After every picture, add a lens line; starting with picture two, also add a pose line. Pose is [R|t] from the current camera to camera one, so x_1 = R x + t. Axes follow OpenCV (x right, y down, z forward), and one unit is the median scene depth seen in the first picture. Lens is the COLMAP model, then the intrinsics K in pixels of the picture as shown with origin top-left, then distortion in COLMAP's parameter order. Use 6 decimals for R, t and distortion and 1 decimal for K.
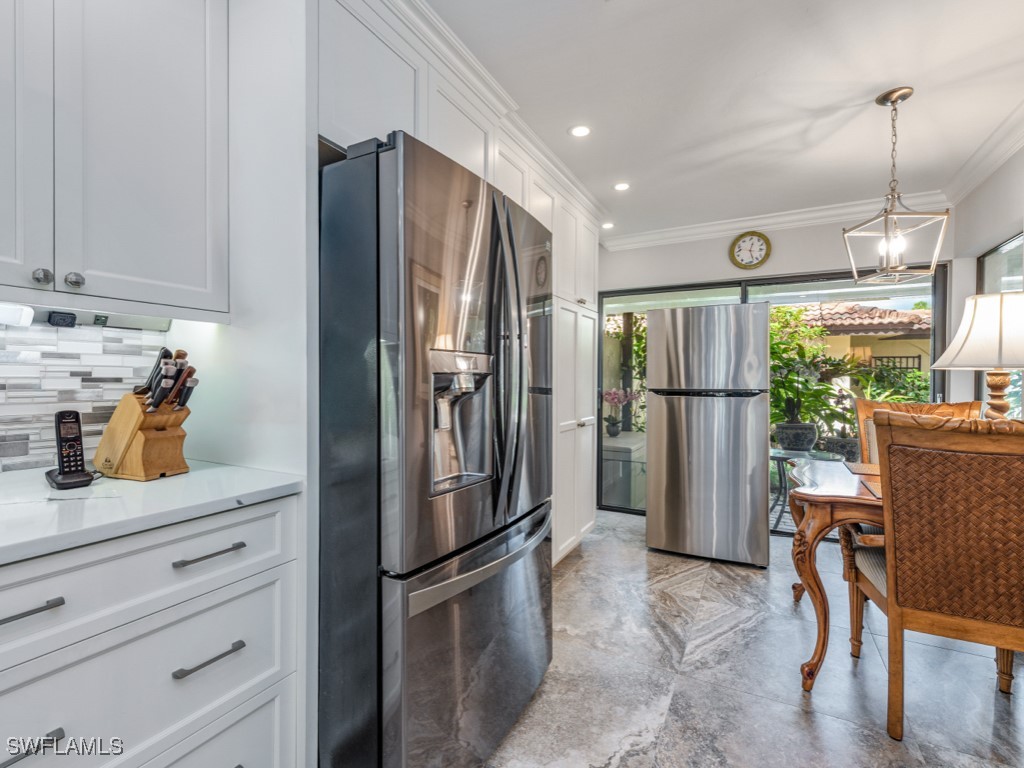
lens RADIAL K [[459.9, 0, 512.3], [0, 459.9, 384.5], [0, 0, 1]] dist [-0.005271, -0.001998]
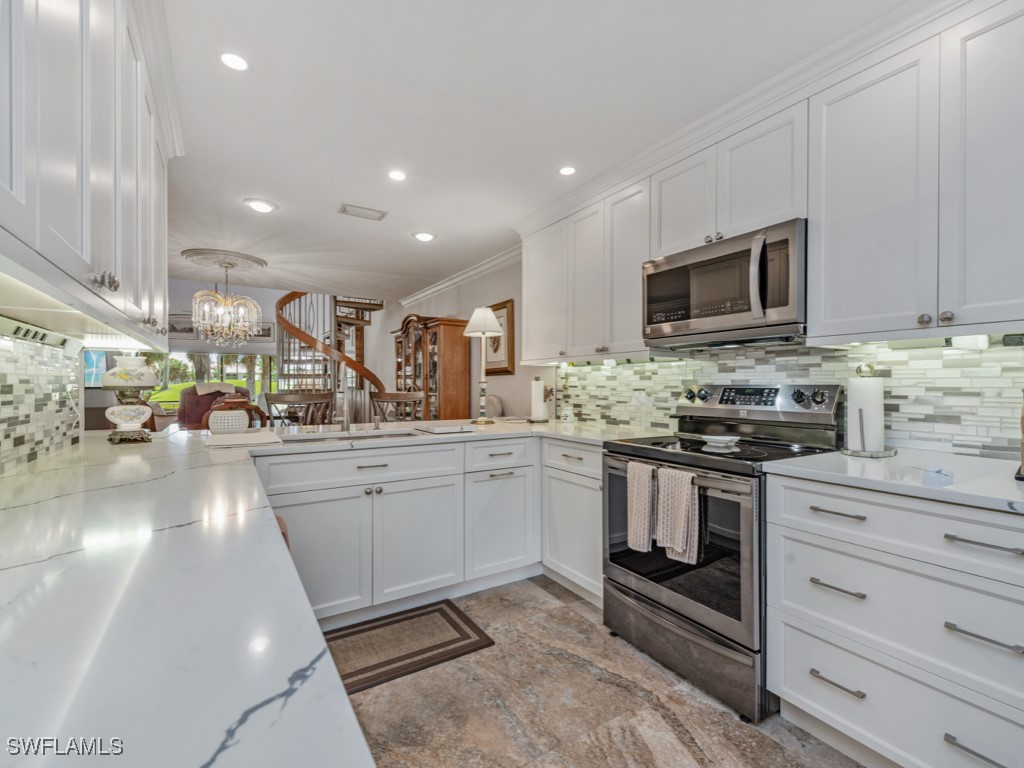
lens RADIAL K [[459.9, 0, 516.8], [0, 459.9, 391.9], [0, 0, 1]] dist [-0.005271, -0.001998]
pose [[-0.496606, 0.002313, -0.867973, 0.915900], [-0.009077, 0.999928, 0.007859, -0.001089], [0.867929, 0.011782, -0.496549, 0.574946]]
